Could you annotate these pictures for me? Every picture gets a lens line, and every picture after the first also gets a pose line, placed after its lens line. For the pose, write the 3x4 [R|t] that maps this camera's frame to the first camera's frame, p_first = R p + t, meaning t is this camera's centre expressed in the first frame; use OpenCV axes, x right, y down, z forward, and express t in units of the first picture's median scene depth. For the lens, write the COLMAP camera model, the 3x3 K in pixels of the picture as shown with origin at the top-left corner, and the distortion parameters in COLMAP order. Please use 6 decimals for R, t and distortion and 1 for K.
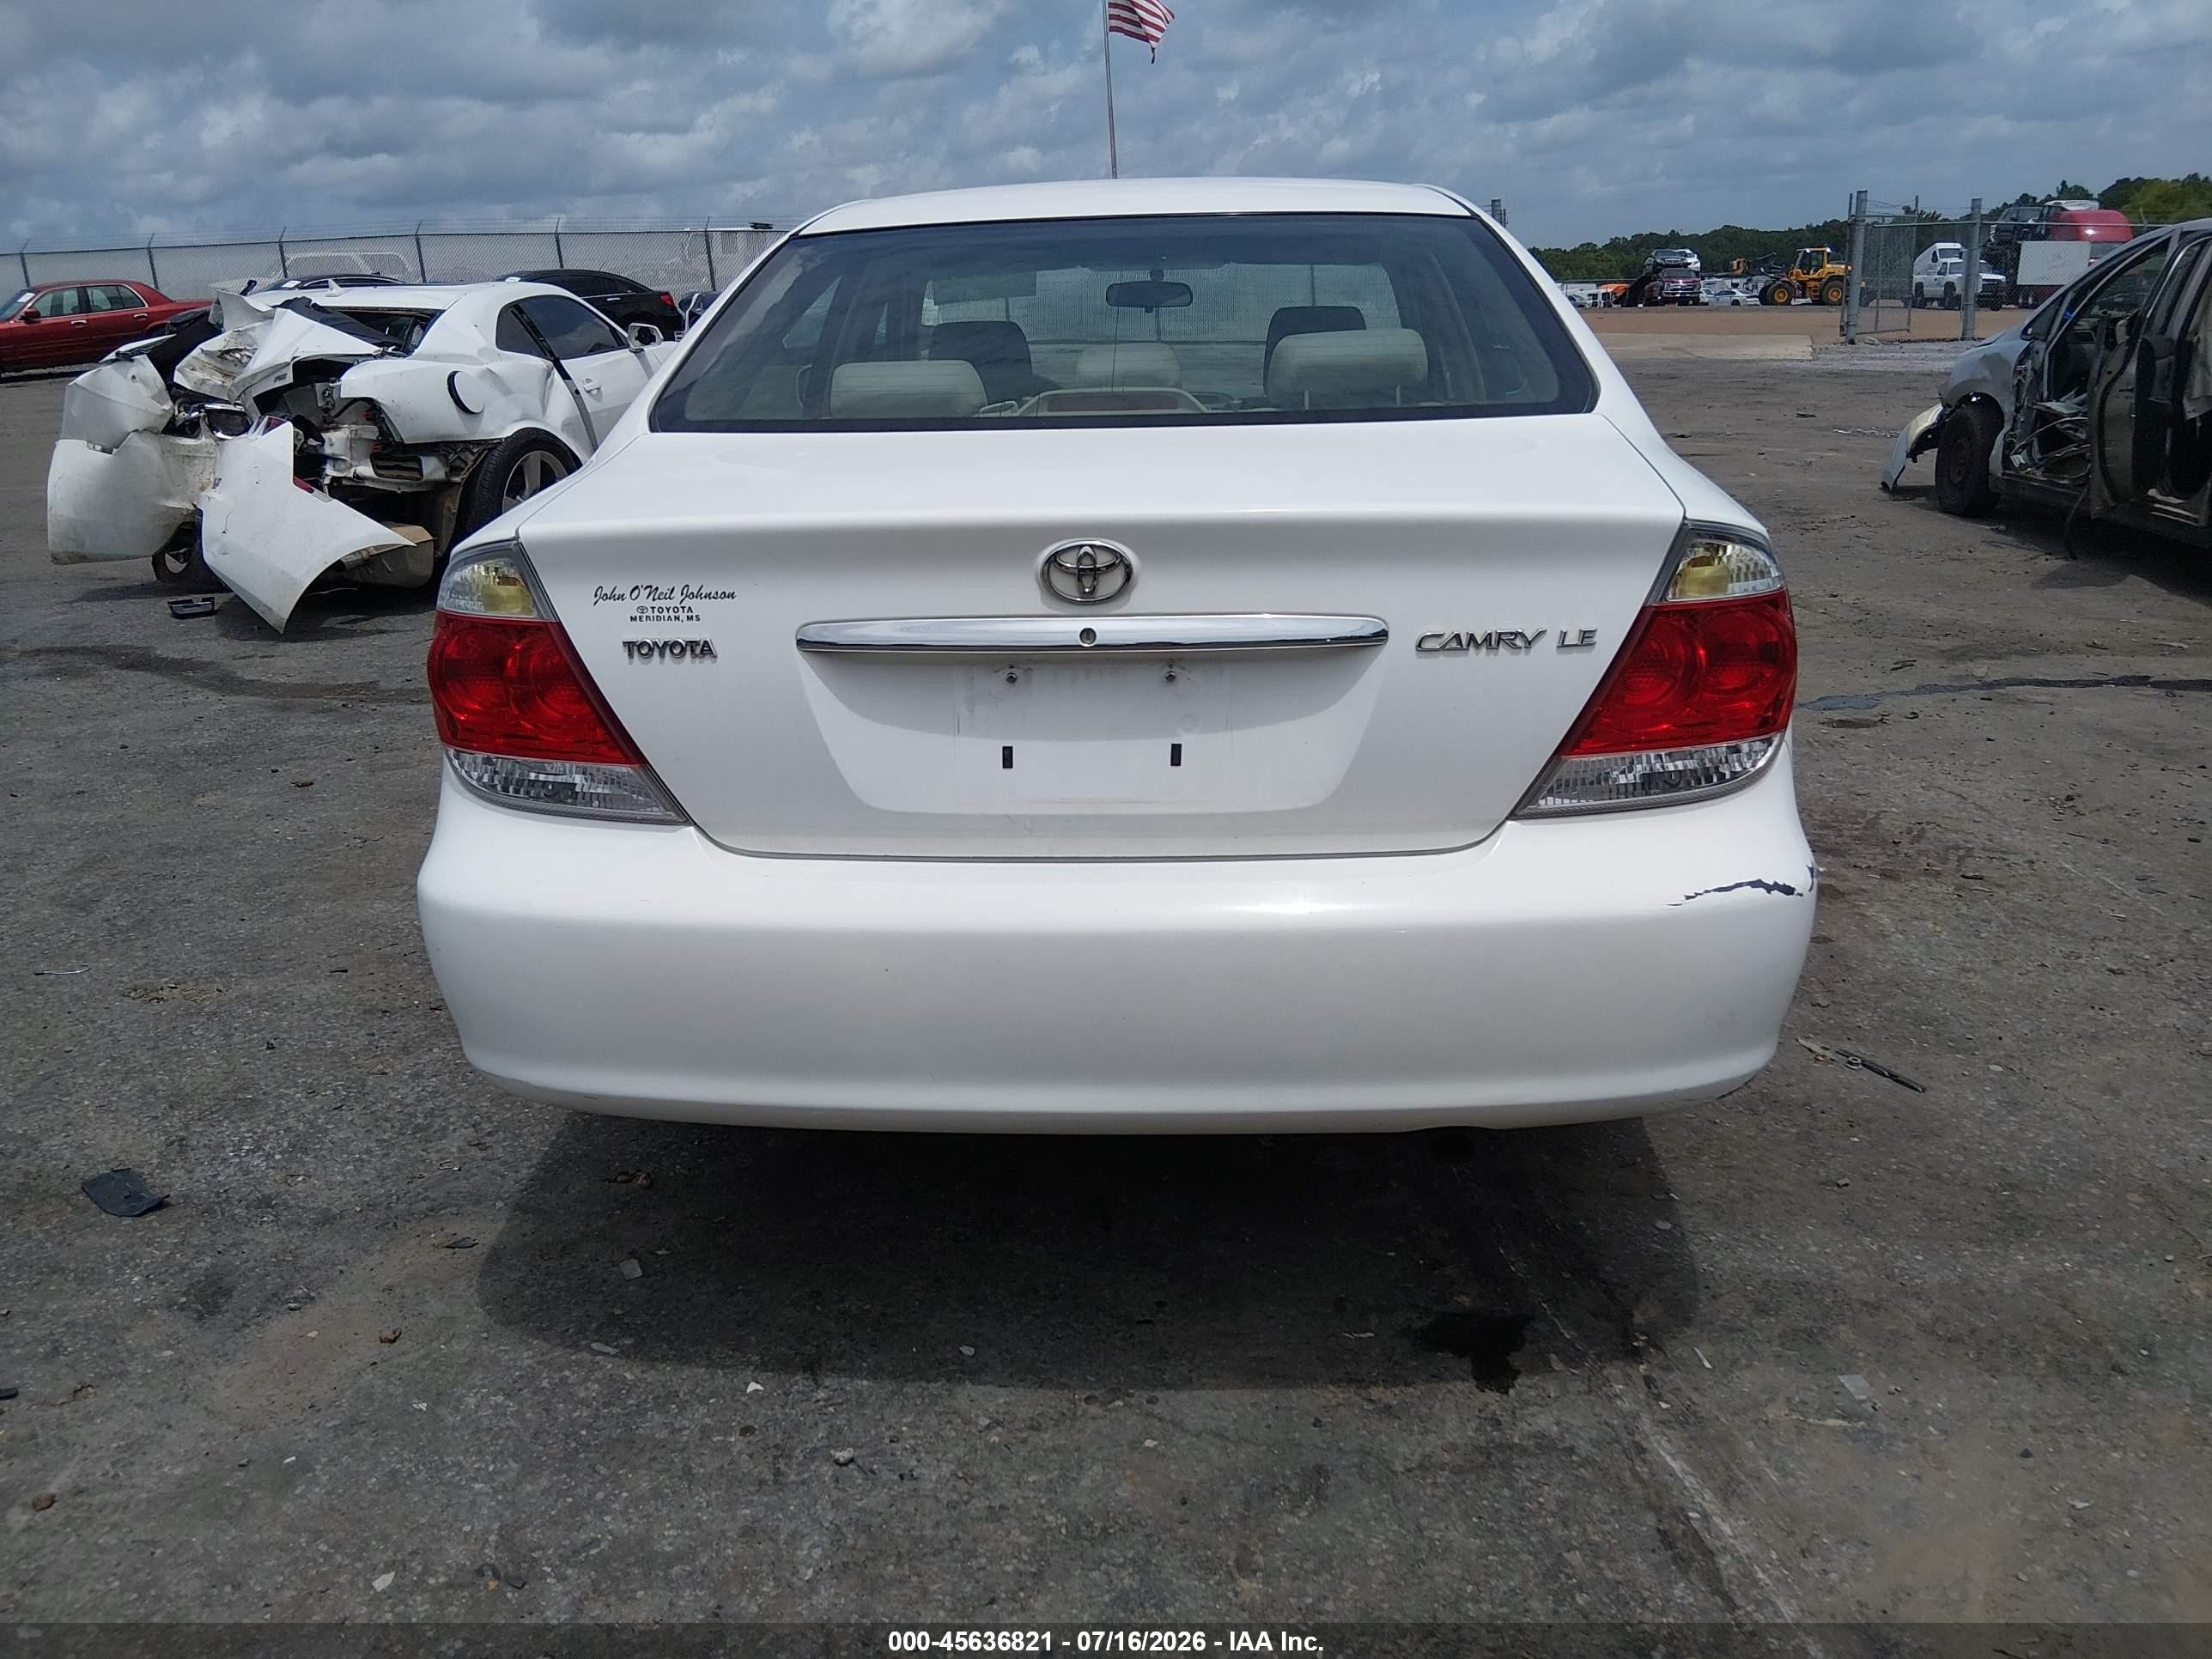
lens RADIAL K [[1693.1, 0, 1142.3], [0, 1693.1, 864.5], [0, 0, 1]] dist [0.057156, -0.101898]
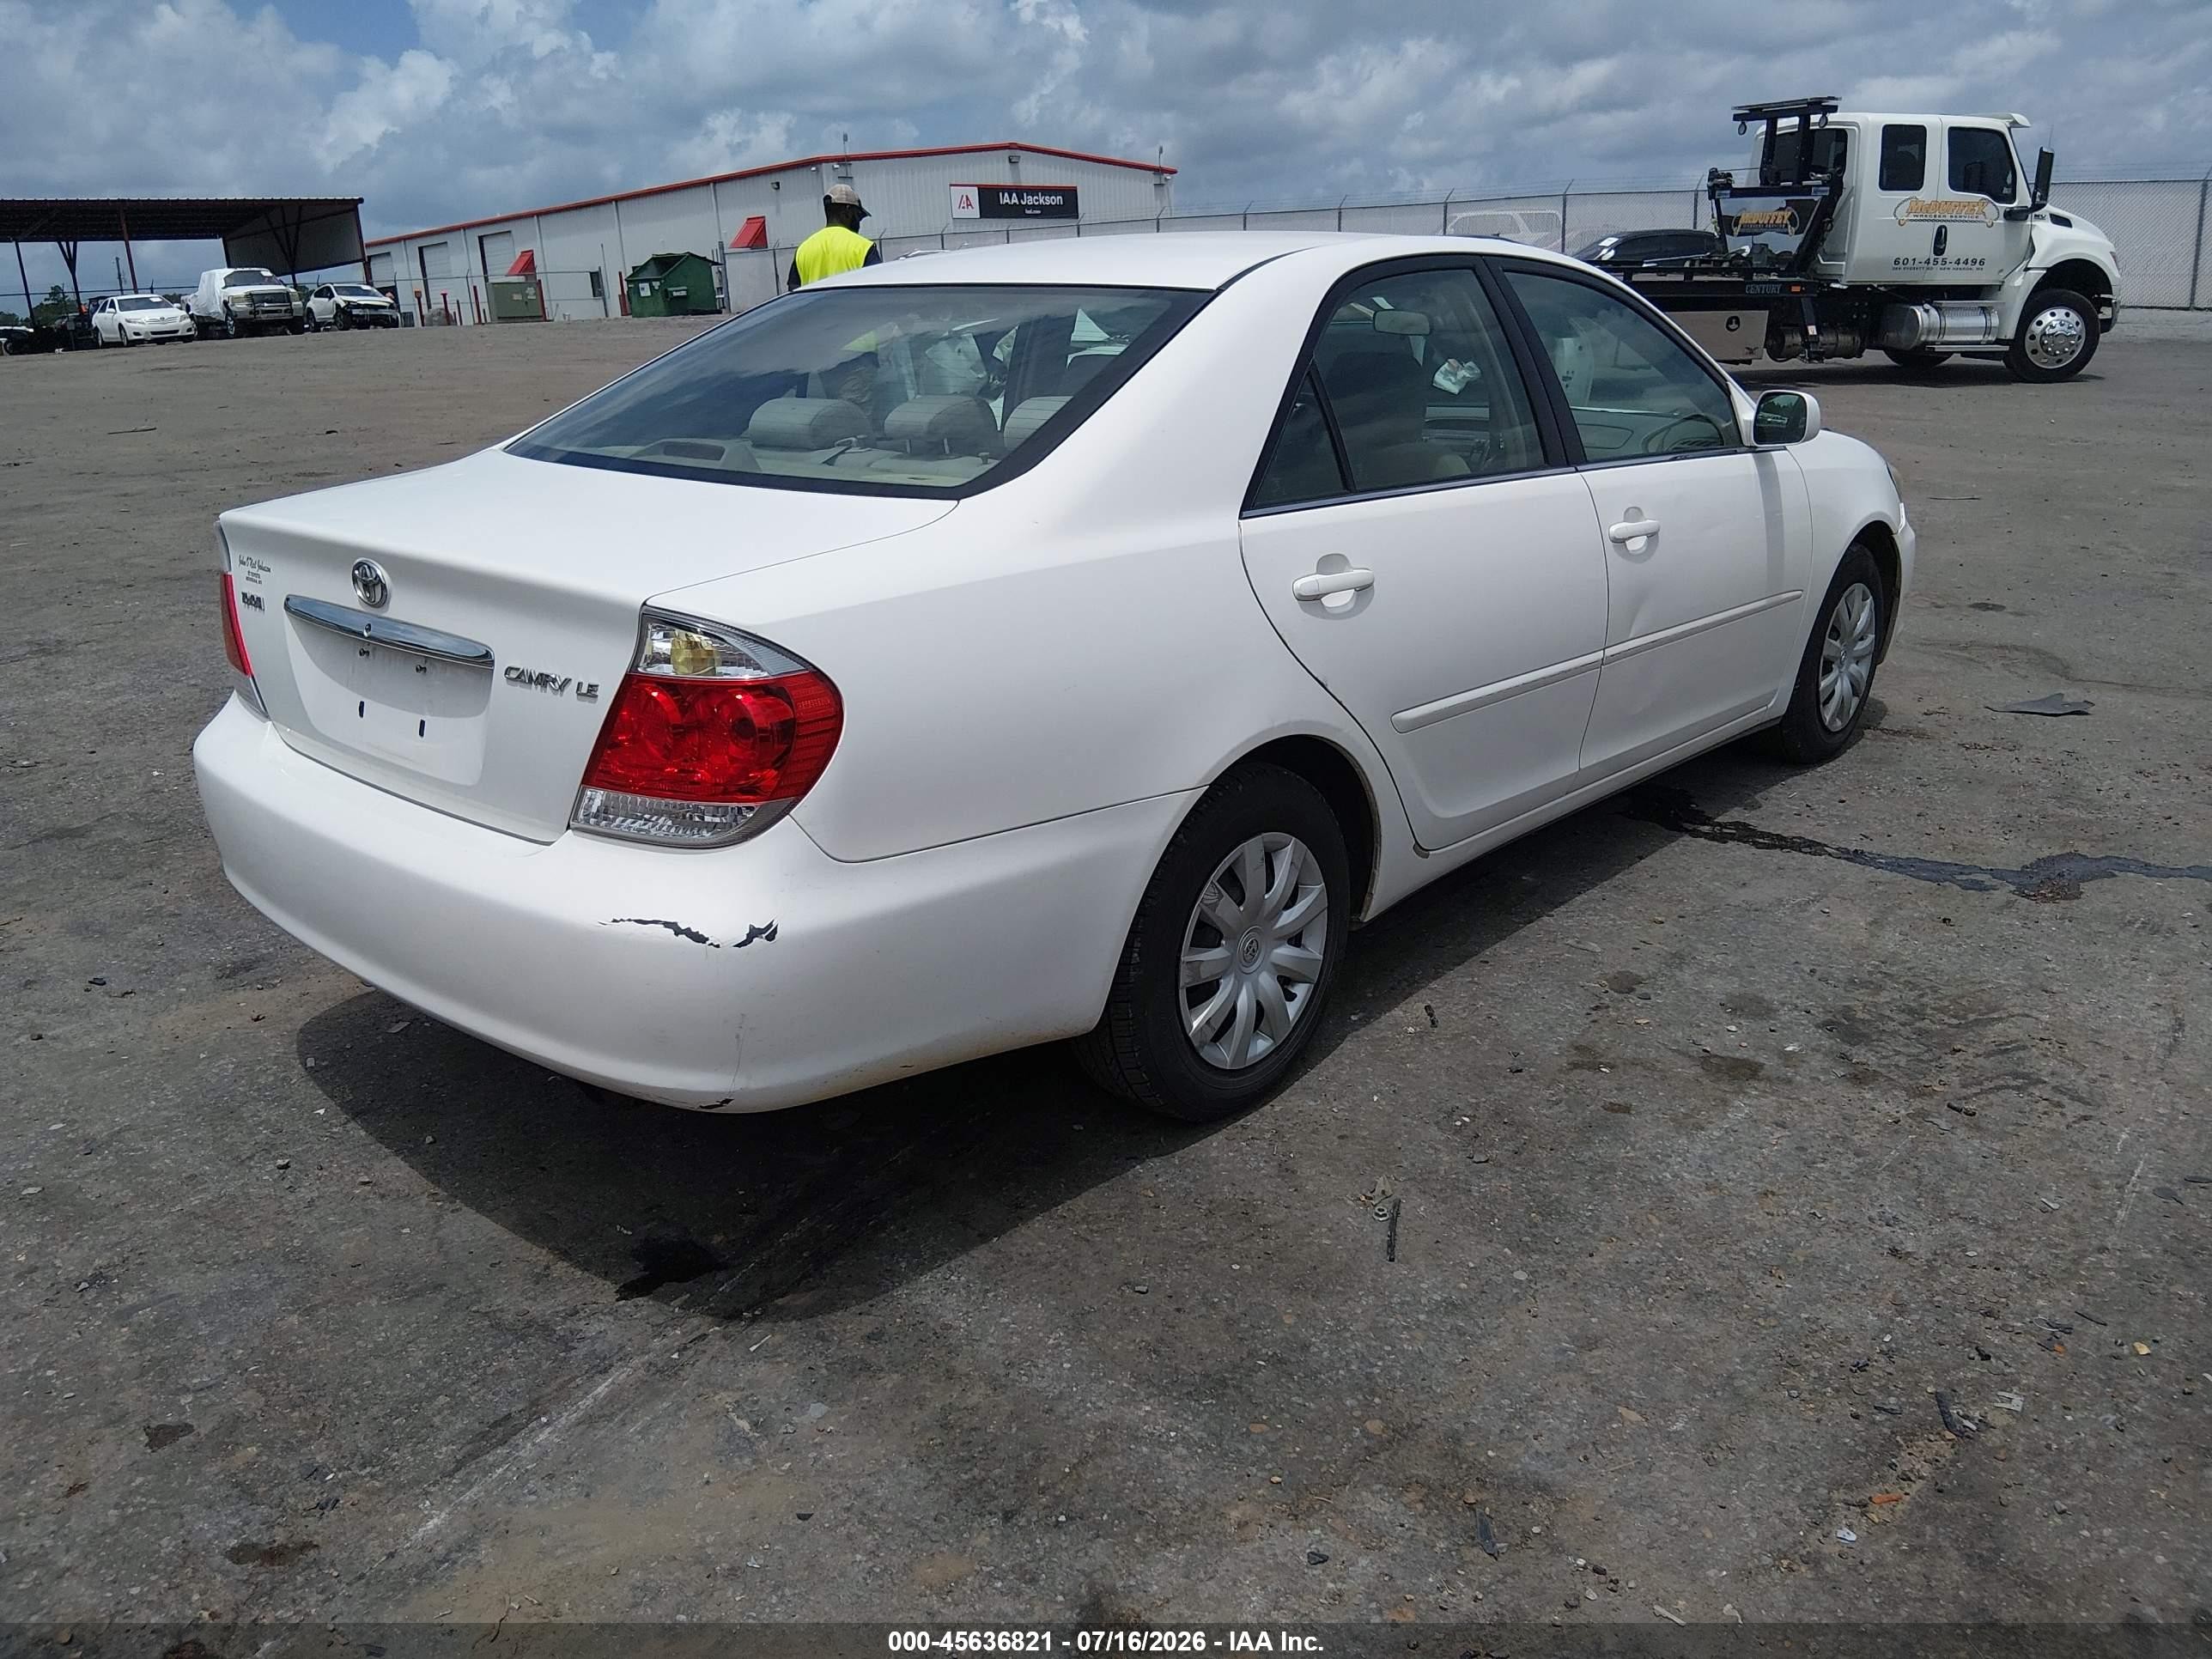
lens RADIAL K [[1693.1, 0, 1082.7], [0, 1693.1, 868.7], [0, 0, 1]] dist [0.057156, -0.101898]
pose [[0.769853, 0.220307, -0.598992, 1.009359], [-0.201376, 0.974439, 0.099577, -0.157704], [0.605619, 0.043963, 0.794540, 0.204756]]
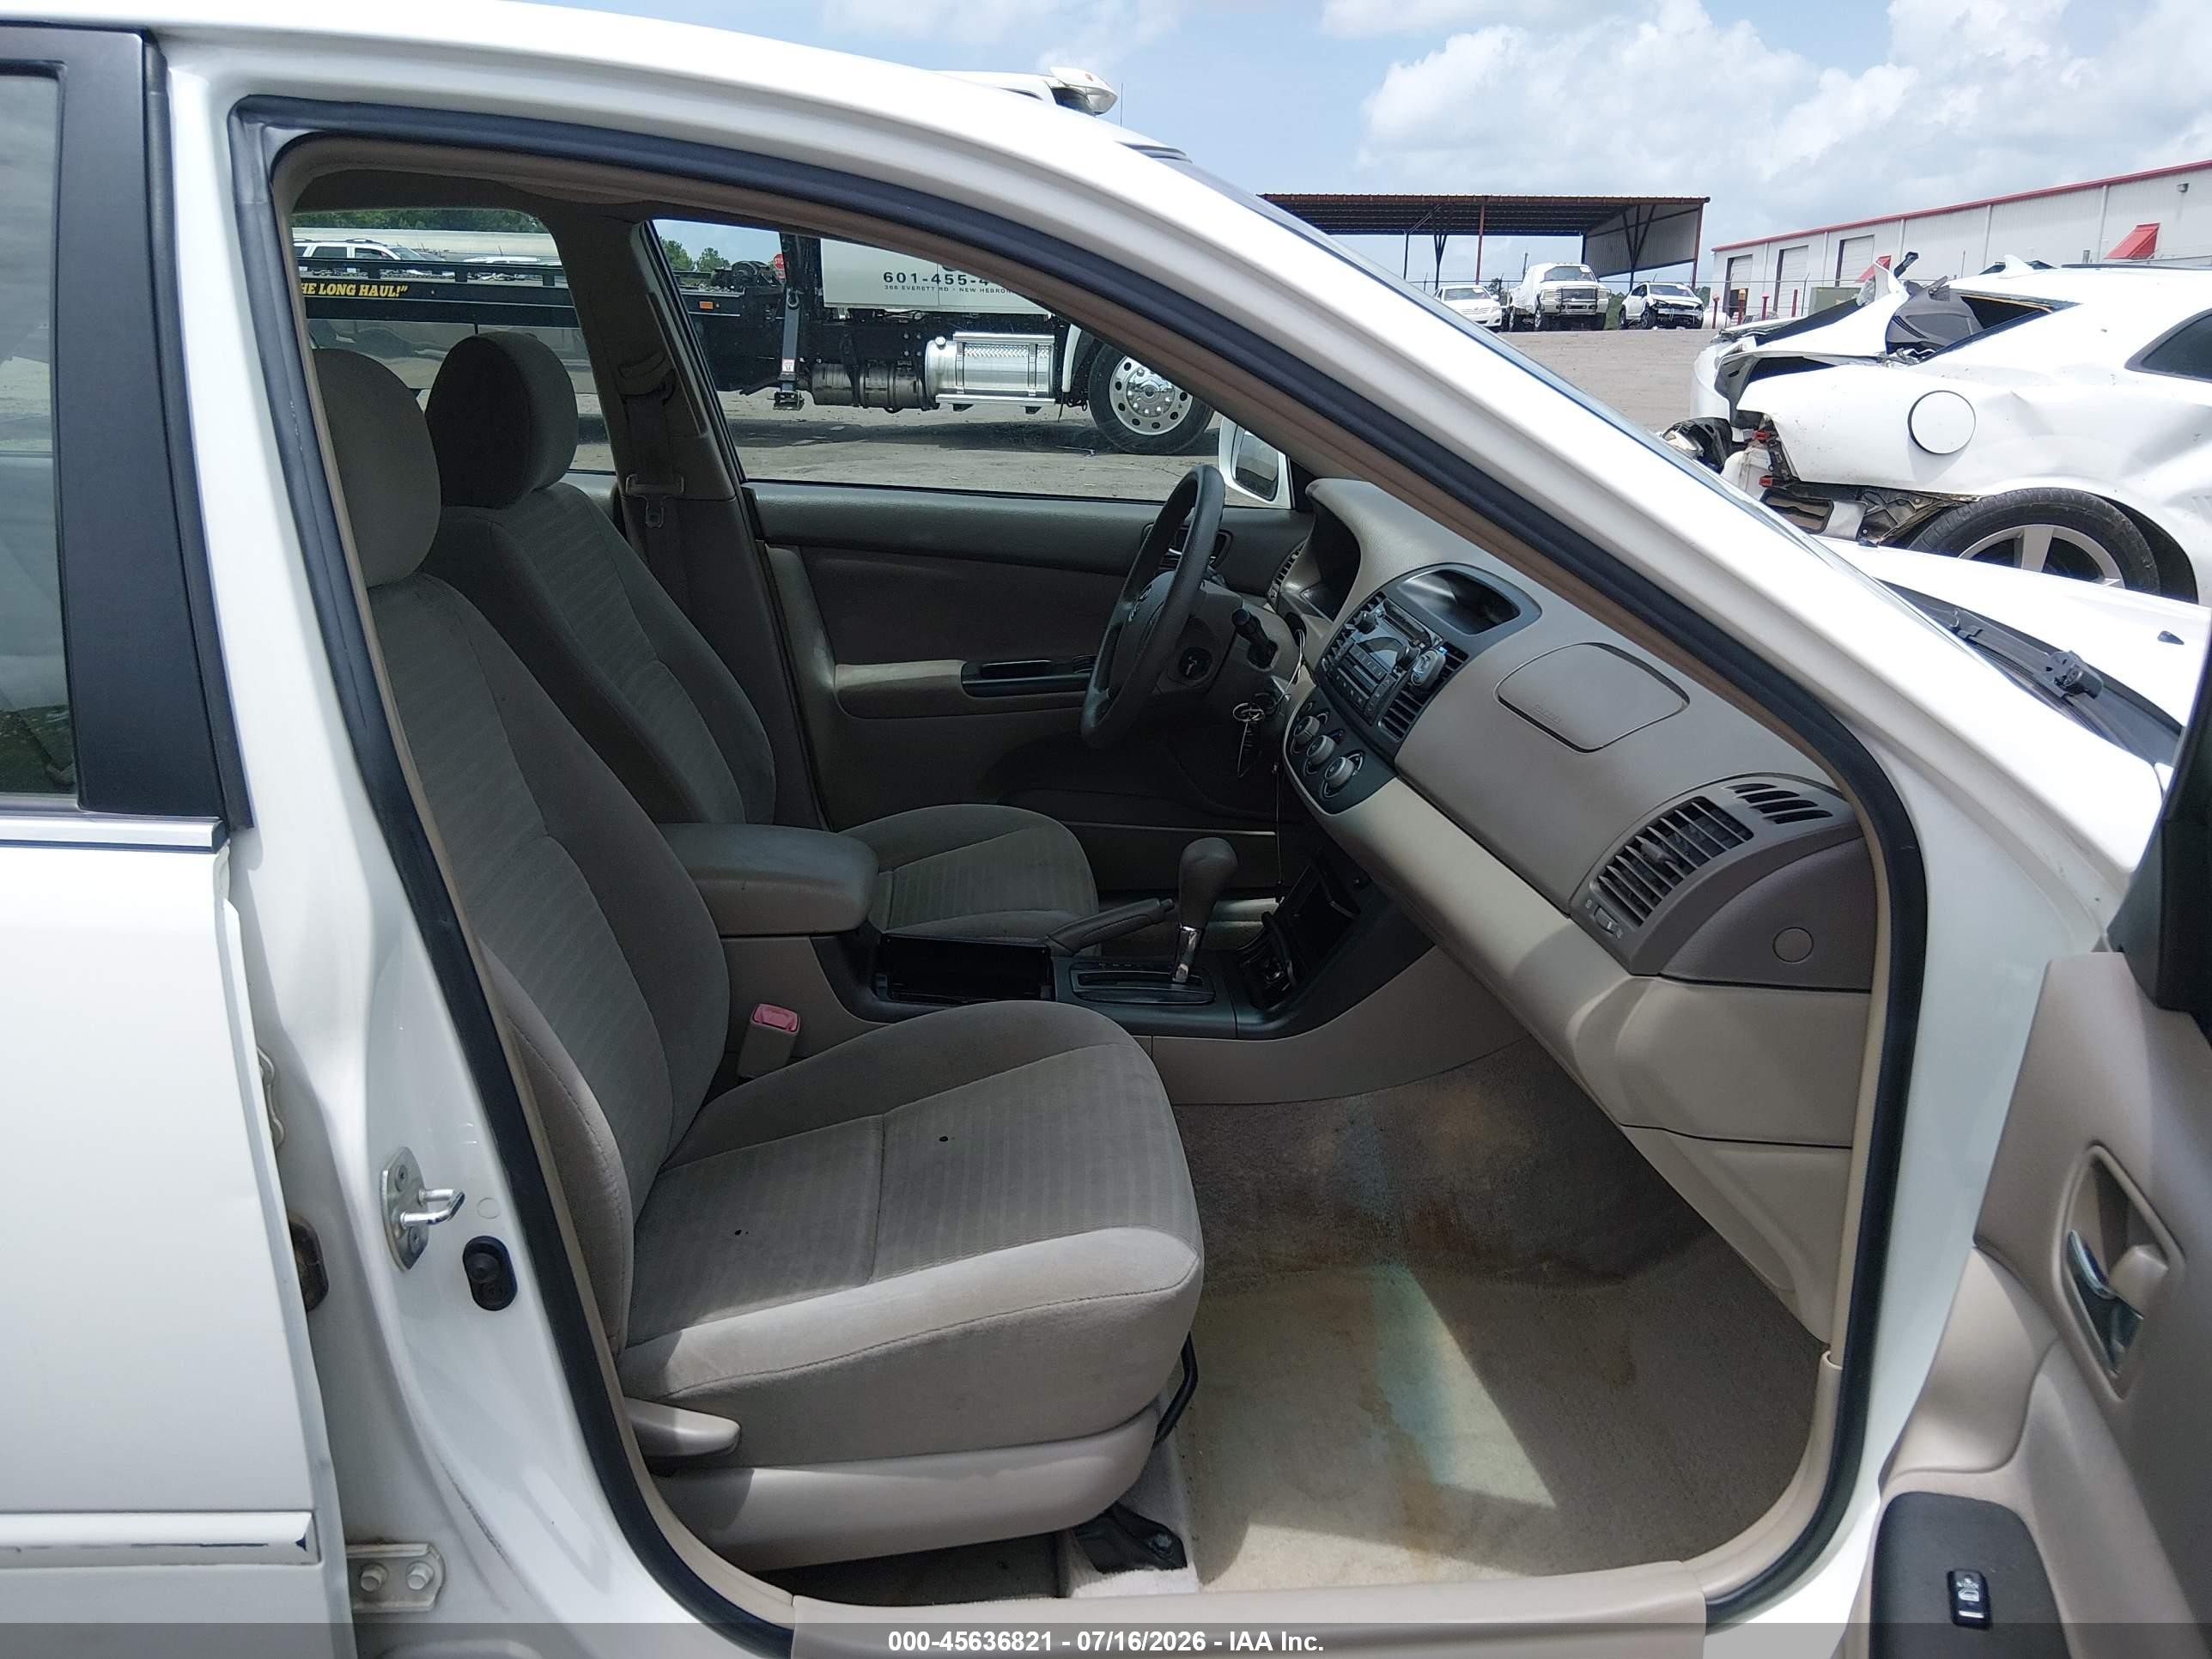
lens RADIAL K [[1693.1, 0, 1117.8], [0, 1693.1, 842.2], [0, 0, 1]] dist [0.057156, -0.101898]
pose [[0.135547, 0.335837, -0.932116, 0.753468], [-0.332055, 0.901787, 0.276622, -0.623056], [0.933470, 0.272018, 0.233751, 1.780046]]
